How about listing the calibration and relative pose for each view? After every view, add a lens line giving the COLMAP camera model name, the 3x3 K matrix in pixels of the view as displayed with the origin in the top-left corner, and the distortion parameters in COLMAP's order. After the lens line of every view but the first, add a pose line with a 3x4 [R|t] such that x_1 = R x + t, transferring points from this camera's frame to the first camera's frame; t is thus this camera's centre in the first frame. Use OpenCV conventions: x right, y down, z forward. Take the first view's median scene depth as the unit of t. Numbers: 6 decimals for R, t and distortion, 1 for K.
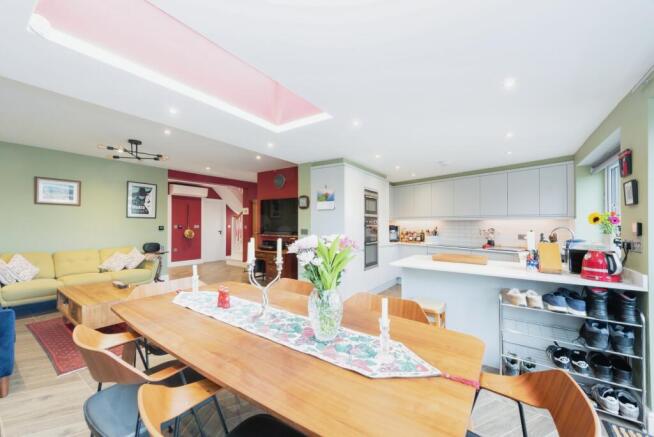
lens RADIAL K [[259.8, 0, 325.0], [0, 259.8, 224.0], [0, 0, 1]] dist [0.002301, 0.000486]
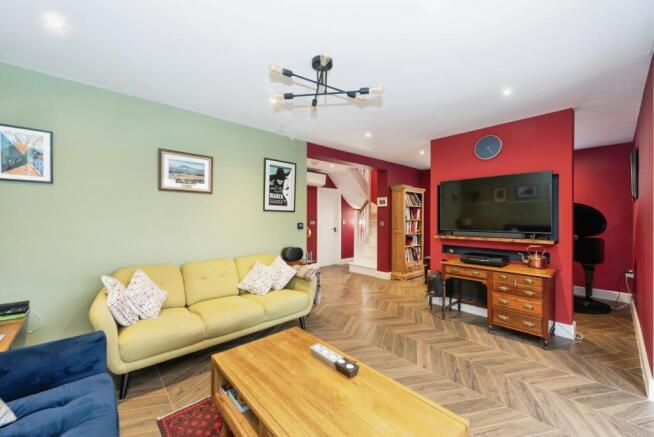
lens RADIAL K [[259.8, 0, 326.2], [0, 259.8, 218.1], [0, 0, 1]] dist [0.002301, 0.000486]
pose [[0.975829, -0.005500, -0.218468, -0.447945], [0.004959, 0.999983, -0.003024, -0.002660], [0.218481, 0.001868, 0.975839, 0.362973]]
